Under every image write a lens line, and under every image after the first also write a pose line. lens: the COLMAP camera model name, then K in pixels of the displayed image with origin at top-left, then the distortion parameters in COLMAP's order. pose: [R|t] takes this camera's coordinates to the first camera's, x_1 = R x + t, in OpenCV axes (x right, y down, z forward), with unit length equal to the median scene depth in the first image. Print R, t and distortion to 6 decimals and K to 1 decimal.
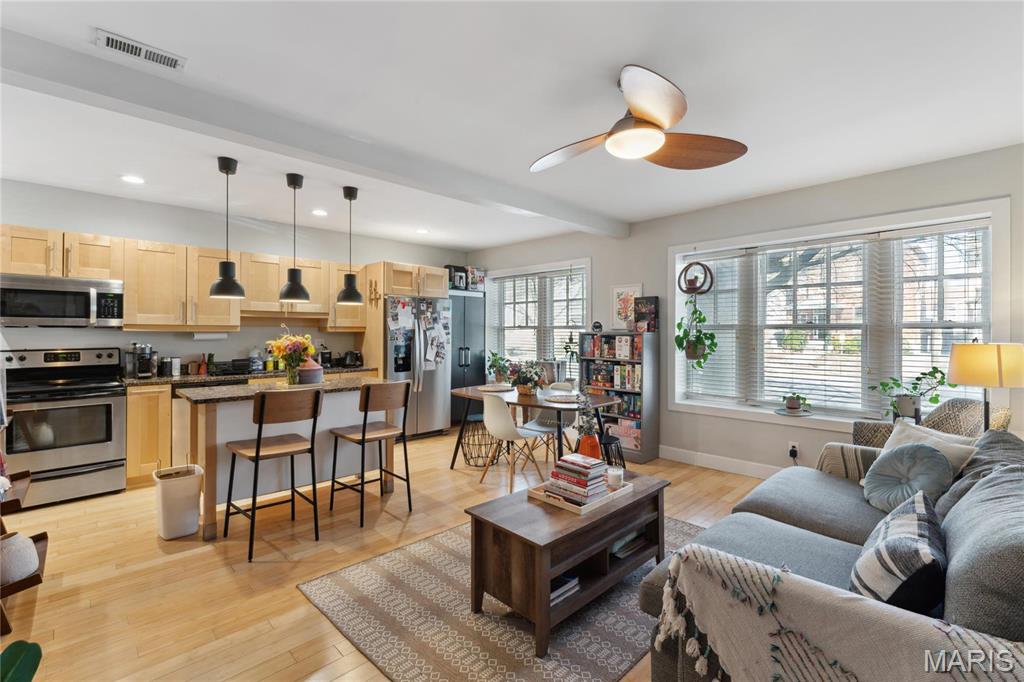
lens RADIAL K [[457.7, 0, 511.5], [0, 457.7, 320.9], [0, 0, 1]] dist [0.000191, -0.000152]
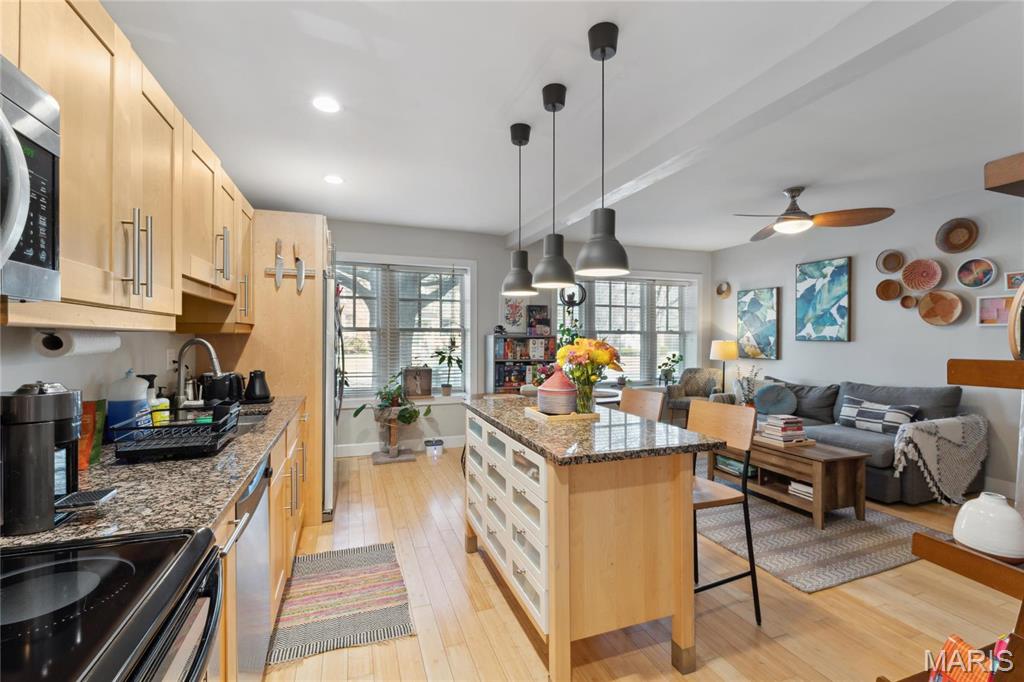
lens RADIAL K [[450.2, 0, 516.1], [0, 450.2, 335.2], [0, 0, 1]] dist [-0.006201, -0.000248]
pose [[0.411890, 0.003853, 0.911226, -1.052379], [-0.022054, 0.999740, 0.005741, 0.024856], [-0.910967, -0.022461, 0.411868, 0.781669]]
